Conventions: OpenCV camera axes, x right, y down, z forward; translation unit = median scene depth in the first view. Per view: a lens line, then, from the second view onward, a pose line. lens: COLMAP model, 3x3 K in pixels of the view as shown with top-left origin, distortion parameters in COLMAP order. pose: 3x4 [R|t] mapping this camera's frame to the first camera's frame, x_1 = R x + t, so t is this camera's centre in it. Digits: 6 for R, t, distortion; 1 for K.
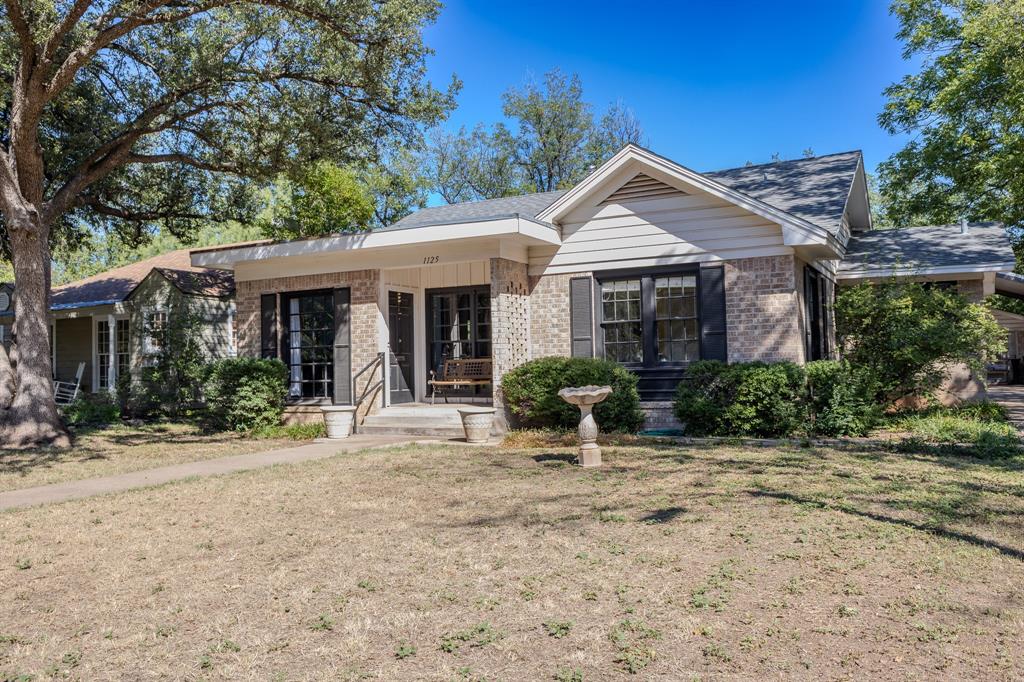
lens RADIAL K [[855.1, 0, 510.4], [0, 855.1, 338.9], [0, 0, 1]] dist [-0.002012, 0.017231]
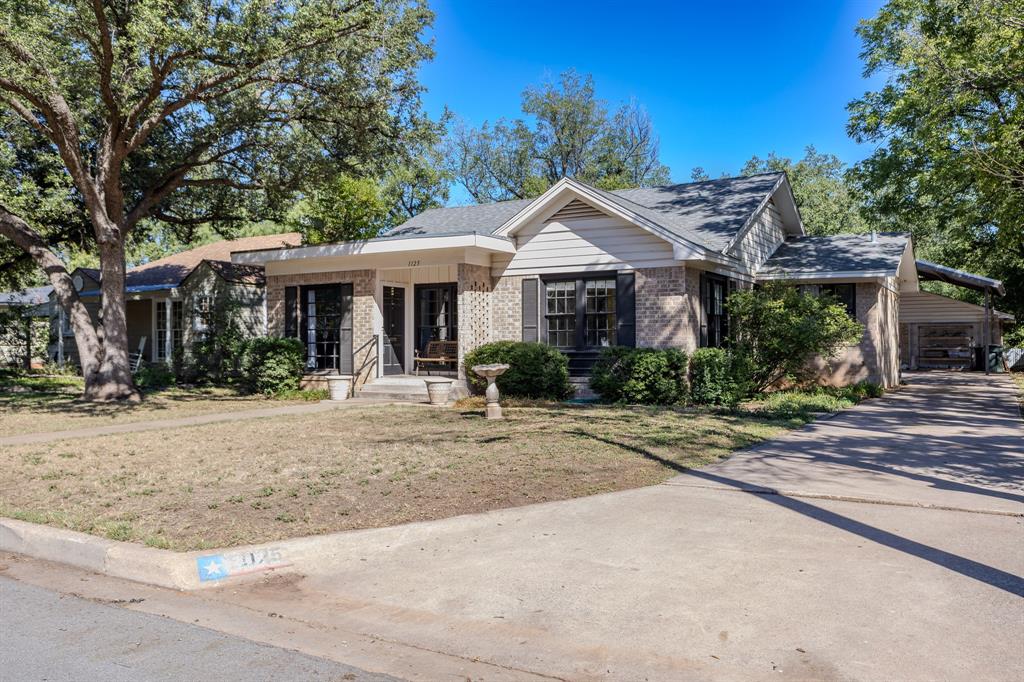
lens RADIAL K [[855.1, 0, 509.8], [0, 855.1, 342.6], [0, 0, 1]] dist [-0.002012, 0.017231]
pose [[0.998548, 0.018046, -0.050756, 0.109555], [-0.016455, 0.999365, 0.031590, -0.015737], [0.051293, -0.030709, 0.998211, -0.256714]]
